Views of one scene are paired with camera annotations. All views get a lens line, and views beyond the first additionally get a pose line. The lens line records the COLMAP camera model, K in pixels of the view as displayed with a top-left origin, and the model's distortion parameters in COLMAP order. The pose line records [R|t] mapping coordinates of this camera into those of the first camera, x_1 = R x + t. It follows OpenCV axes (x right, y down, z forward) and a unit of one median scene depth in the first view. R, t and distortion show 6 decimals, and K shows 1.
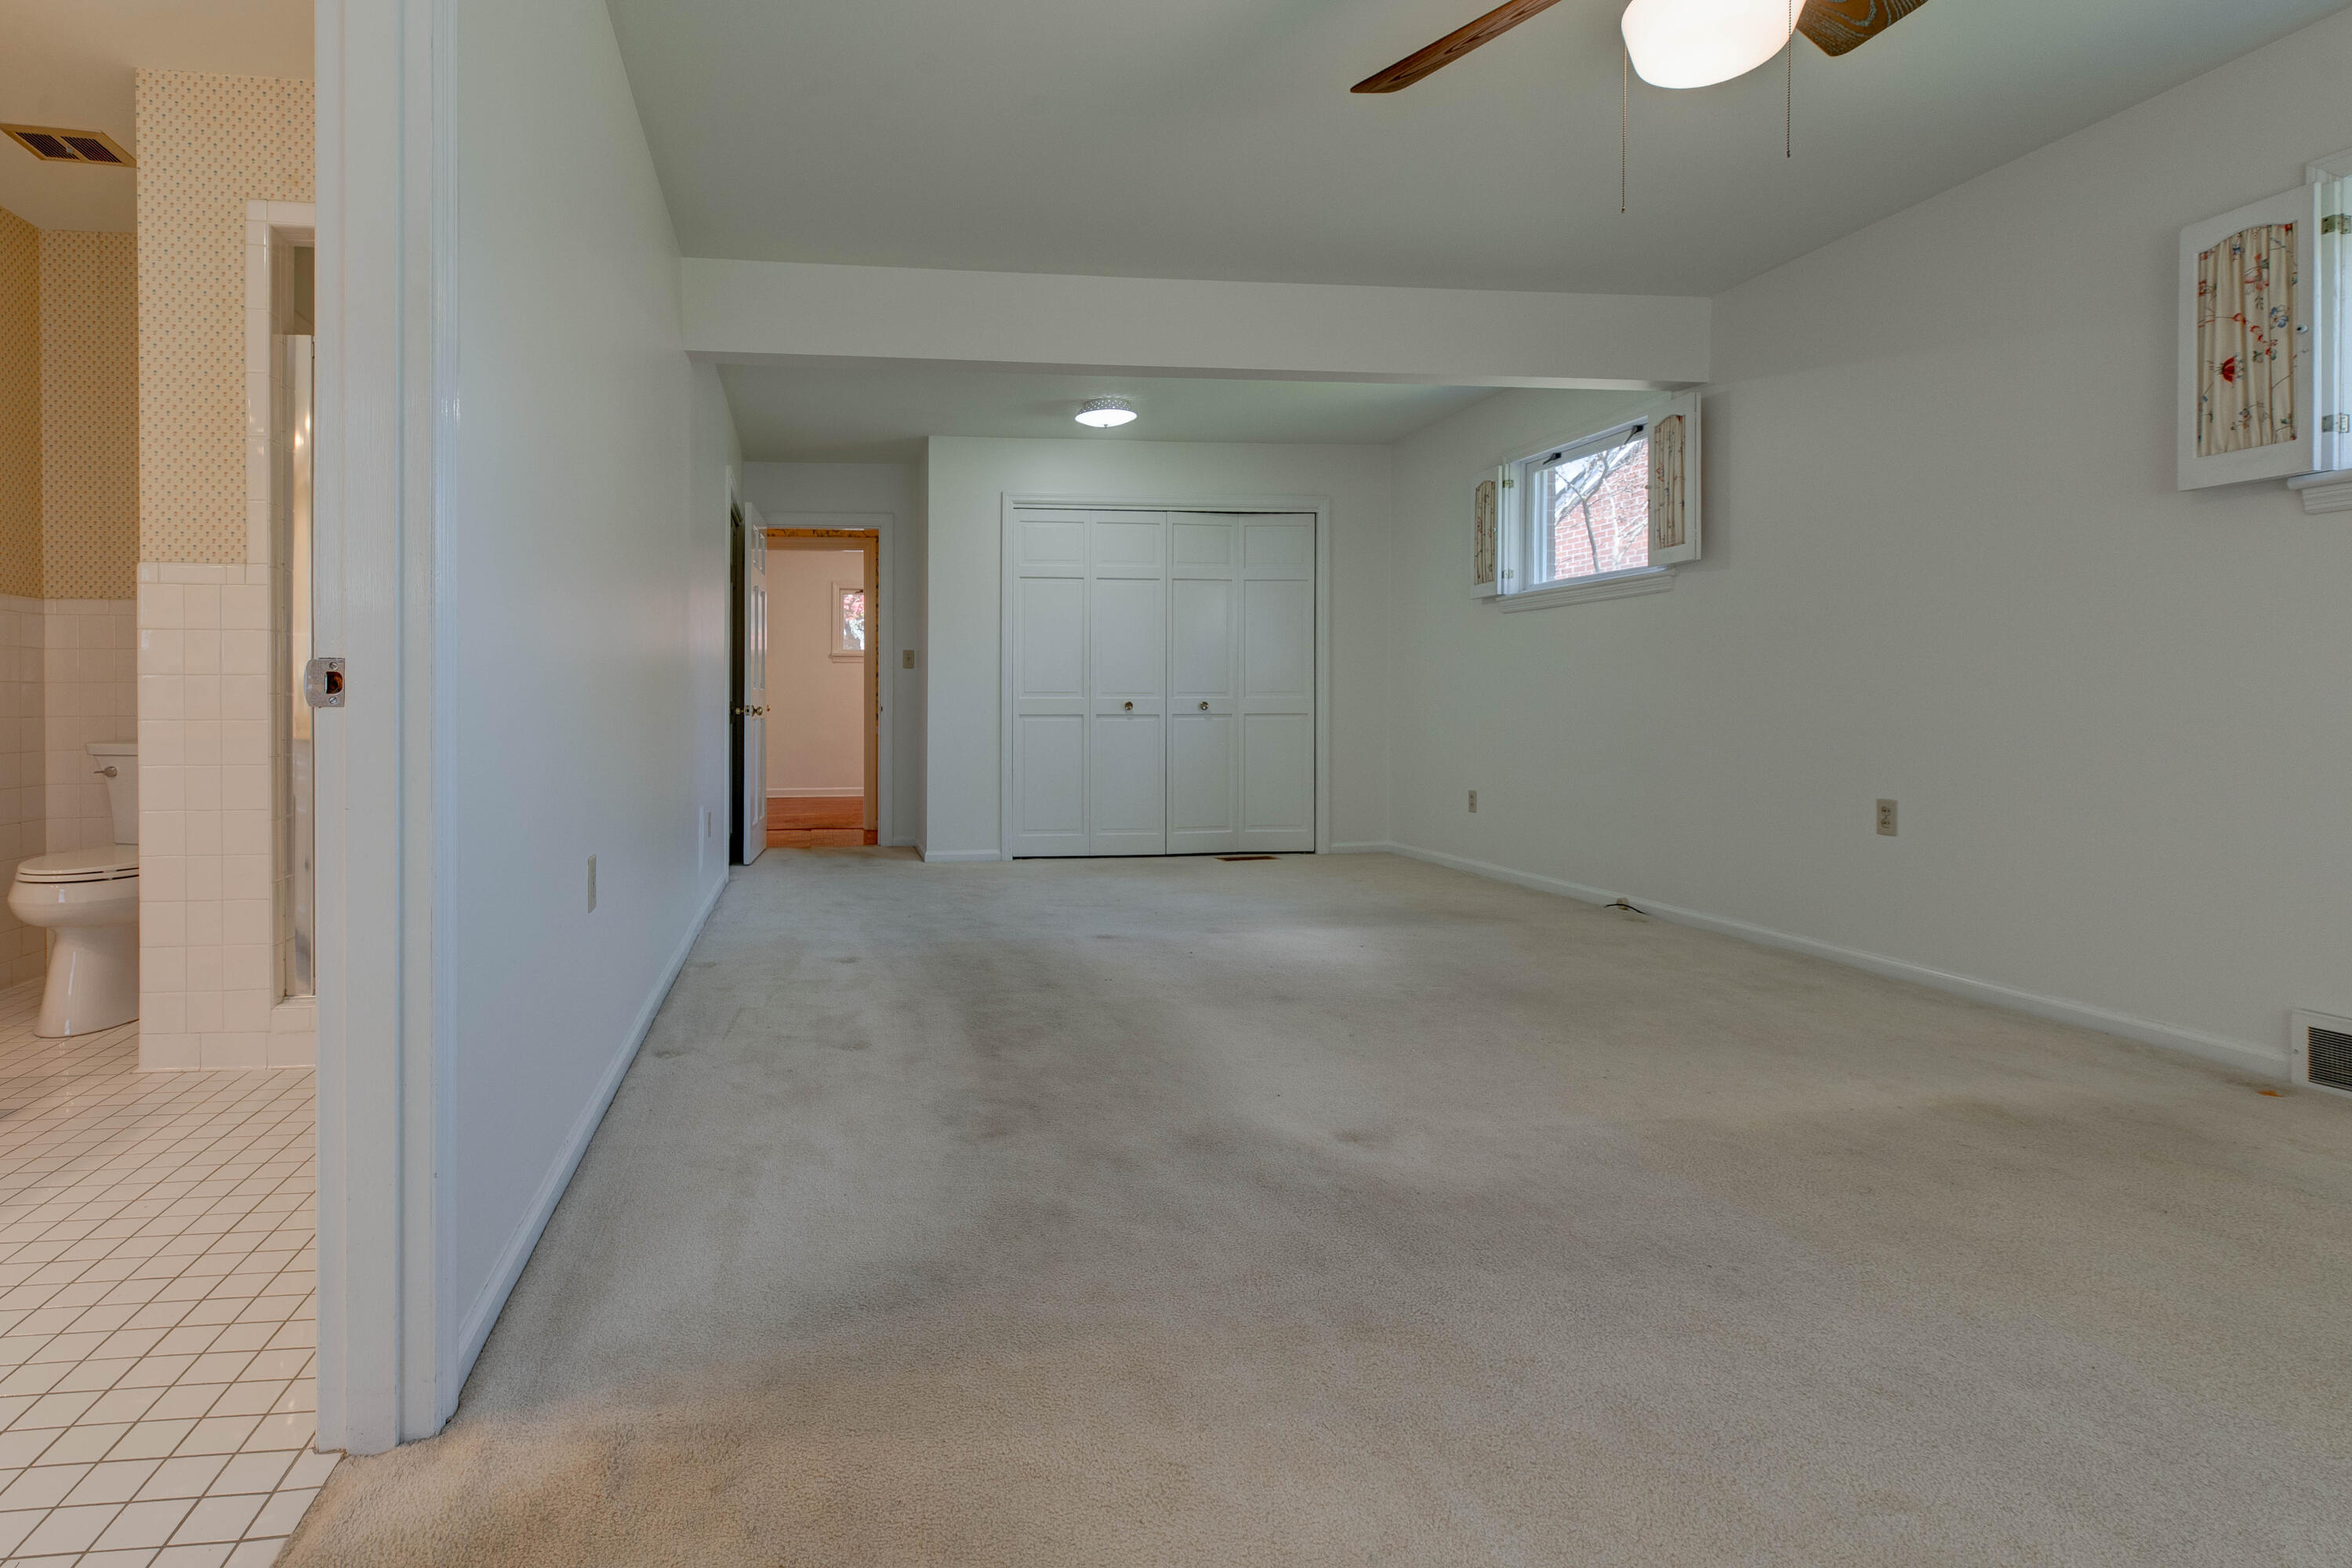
lens RADIAL K [[1183.0, 0, 771.9], [0, 1183.0, 708.0], [0, 0, 1]] dist [0.005174, 0.000867]
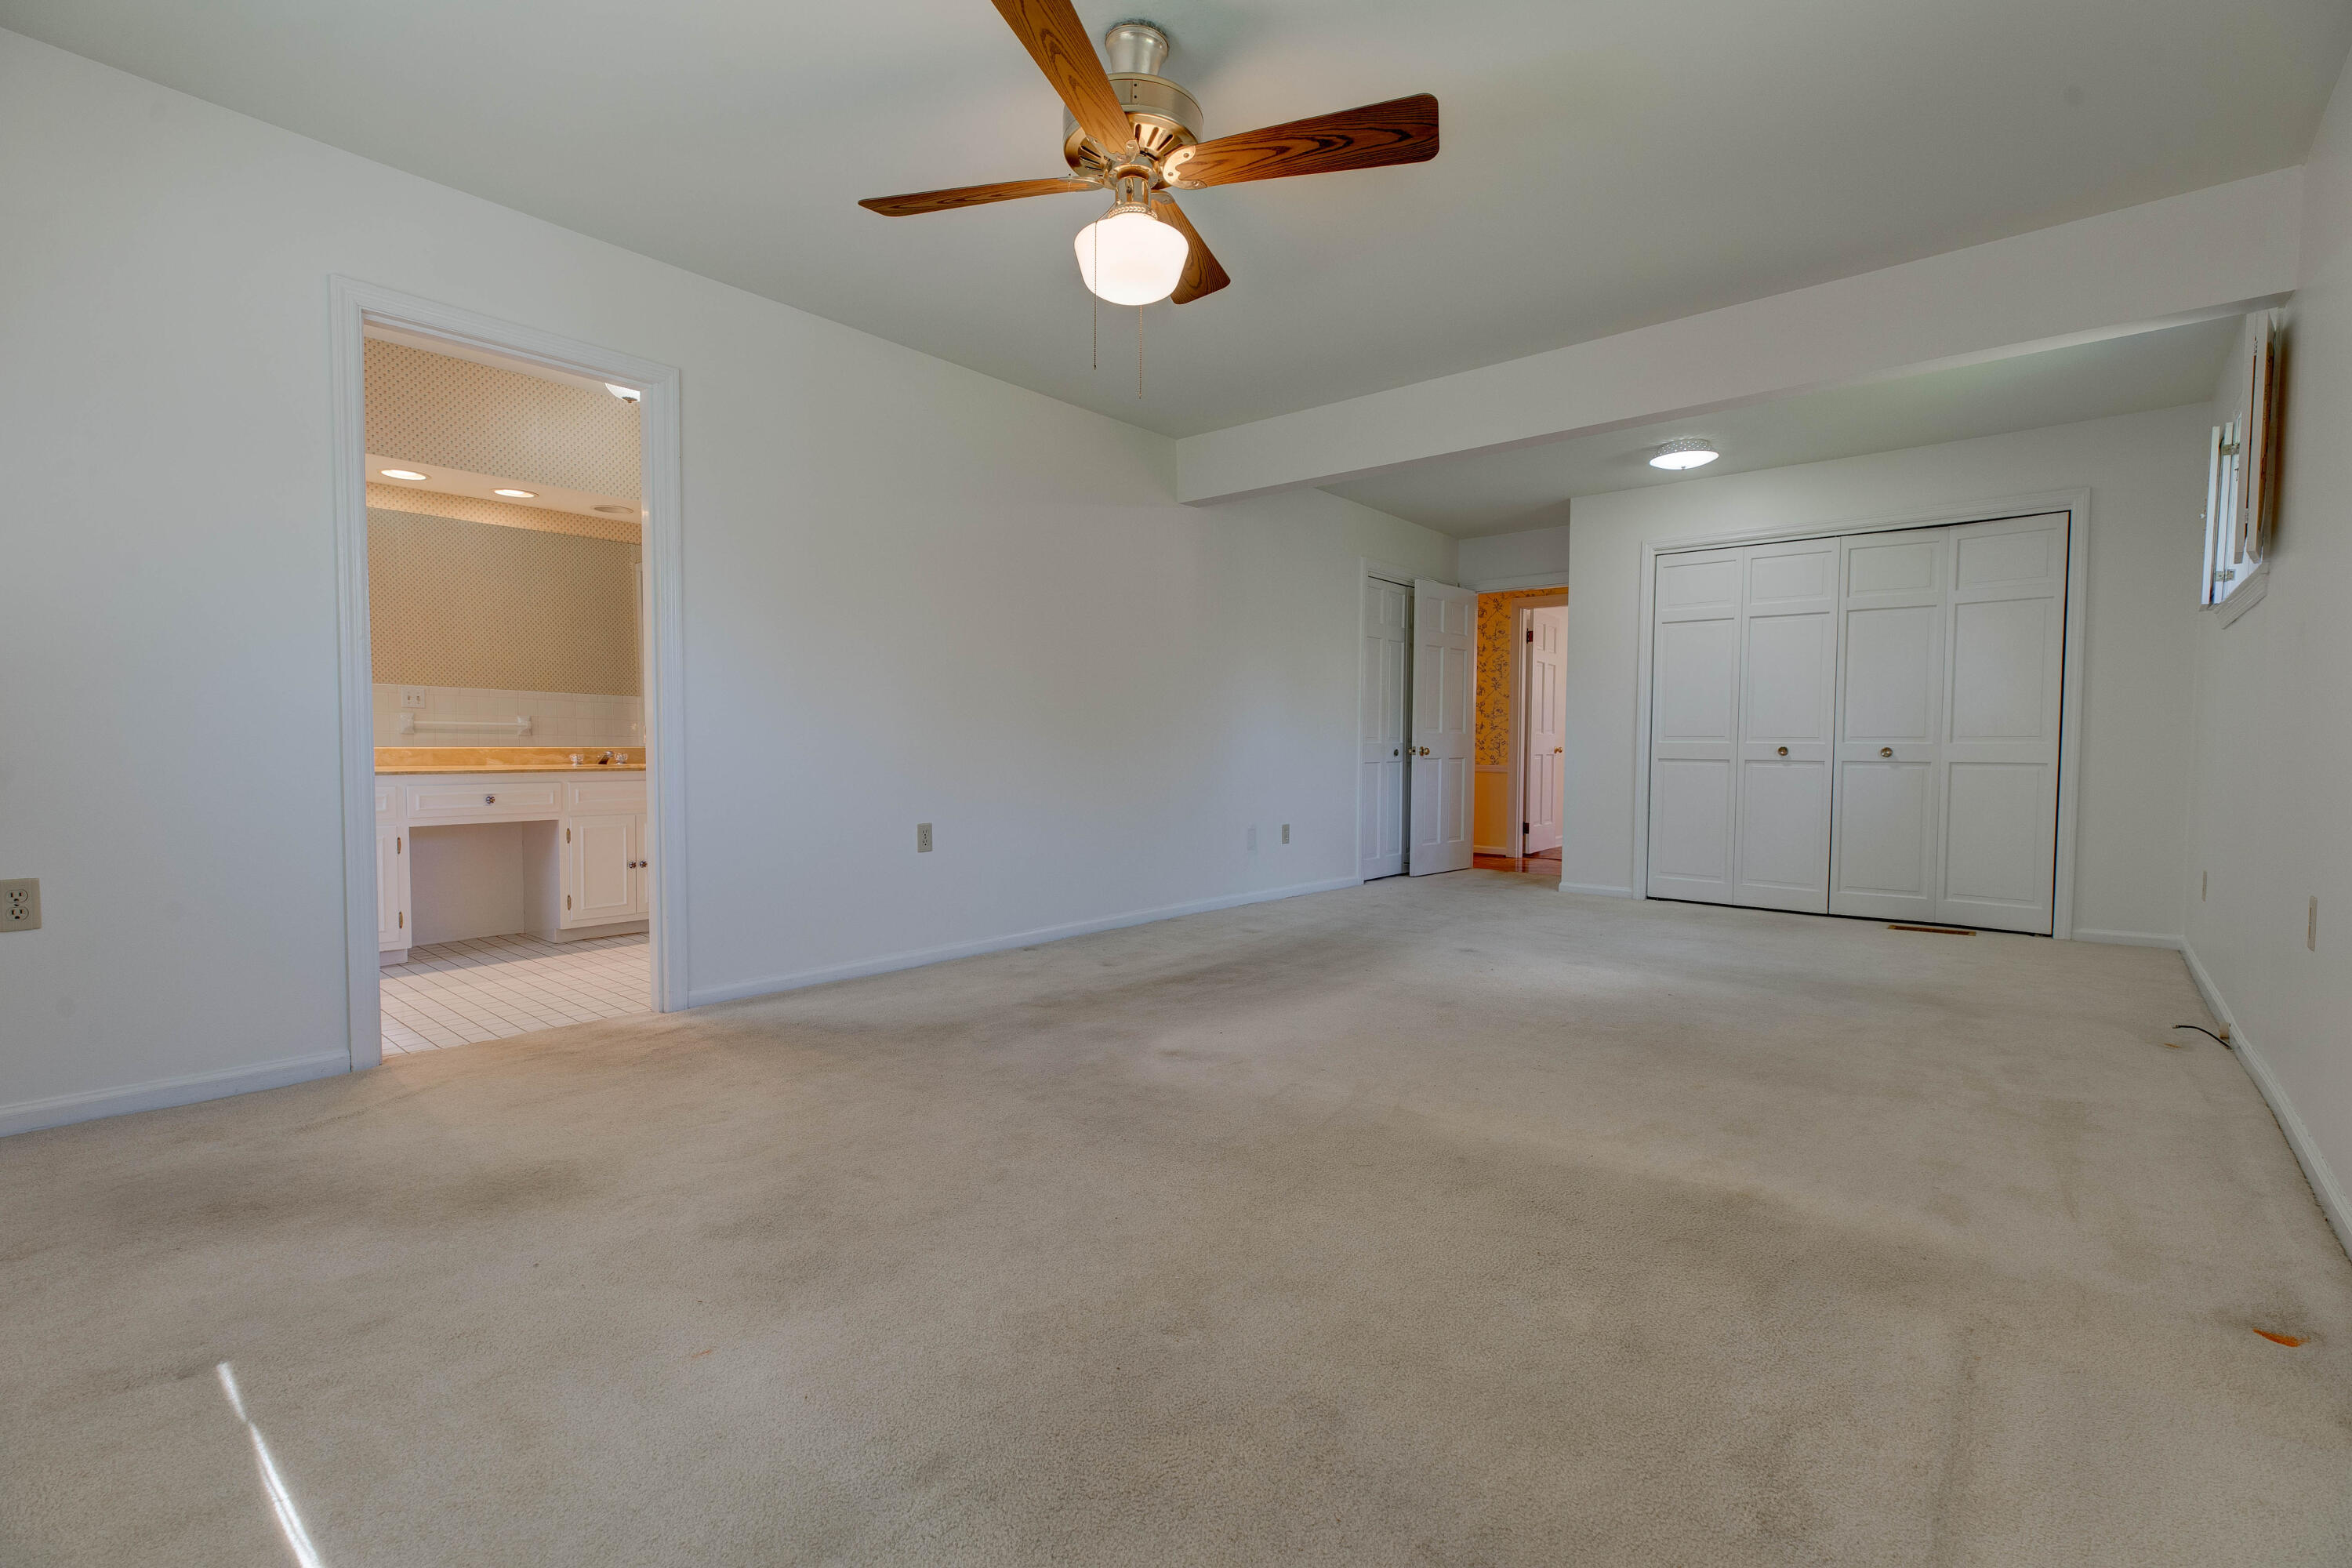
lens RADIAL K [[1083.6, 0, 1150.1], [0, 1083.6, 763.6], [0, 0, 1]] dist [0.008050, -0.000315]
pose [[0.662721, 0.022477, -0.748529, 0.627625], [-0.011665, 0.999738, 0.019693, -0.002997], [0.748775, -0.004319, 0.662810, 0.055111]]
